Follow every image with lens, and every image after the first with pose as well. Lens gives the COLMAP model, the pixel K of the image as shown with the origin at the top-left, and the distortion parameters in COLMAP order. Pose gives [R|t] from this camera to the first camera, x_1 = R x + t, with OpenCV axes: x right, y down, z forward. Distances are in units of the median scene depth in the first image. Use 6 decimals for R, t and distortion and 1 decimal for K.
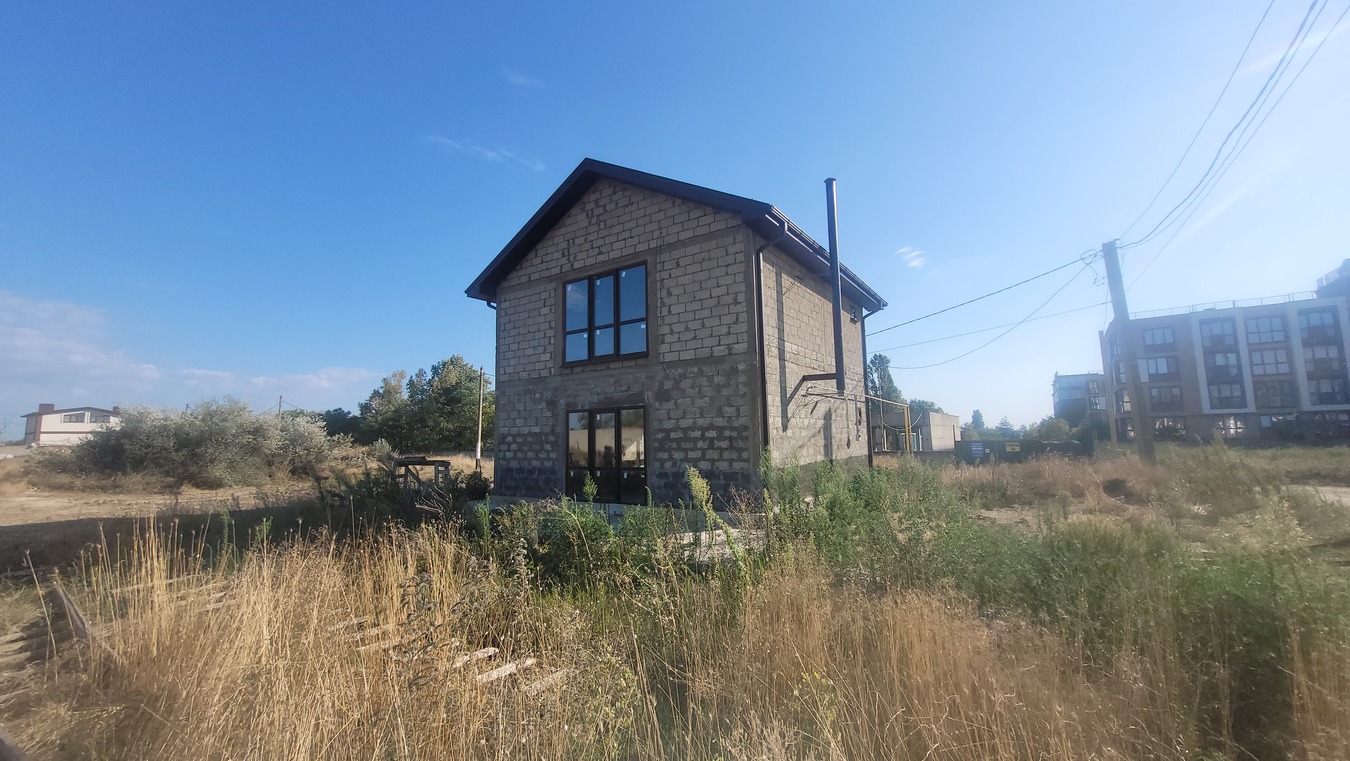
lens RADIAL K [[532.2, 0, 676.0], [0, 532.2, 378.9], [0, 0, 1]] dist [0.003982, -0.000296]
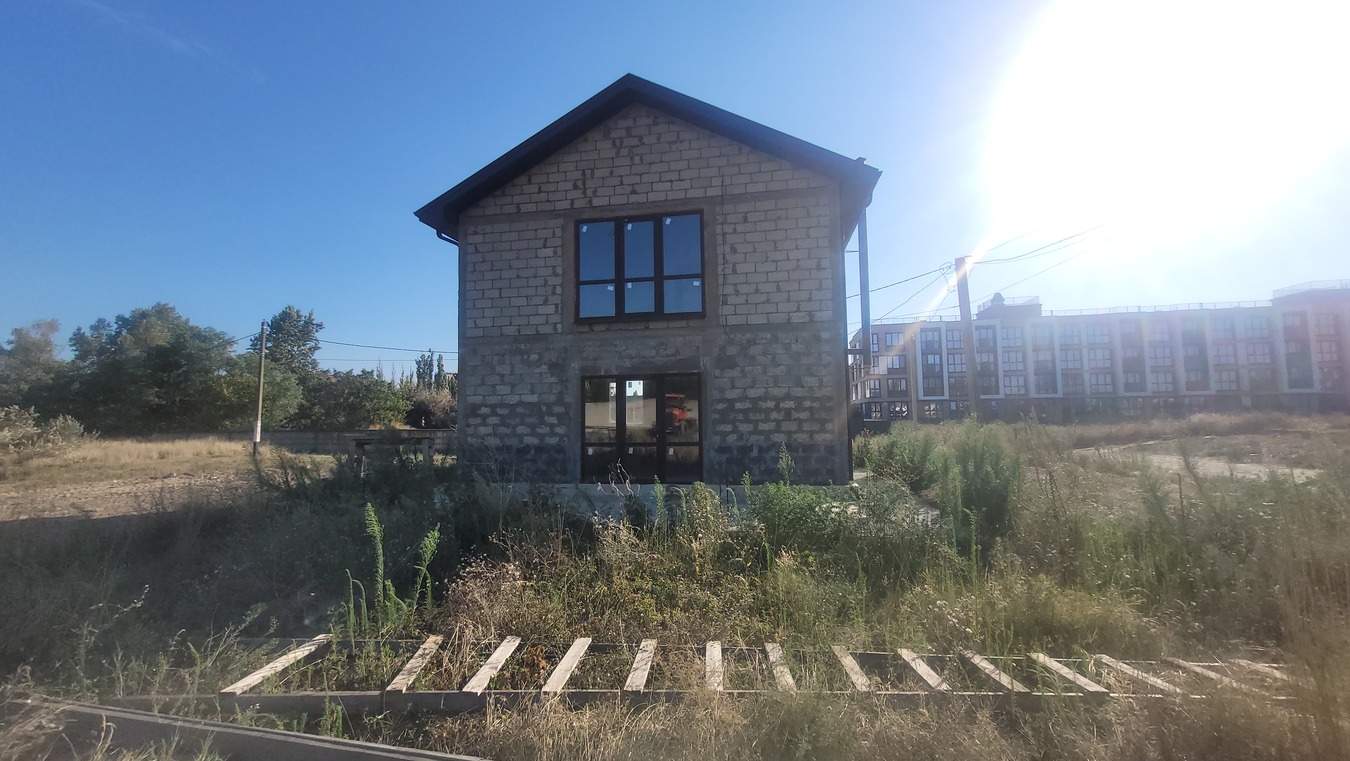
lens RADIAL K [[532.2, 0, 676.0], [0, 532.2, 378.9], [0, 0, 1]] dist [0.003982, -0.000296]
pose [[0.910350, 0.033399, 0.412489, -0.428485], [-0.047986, 0.998534, 0.025053, 0.037151], [-0.411047, -0.042601, 0.910618, 0.189319]]
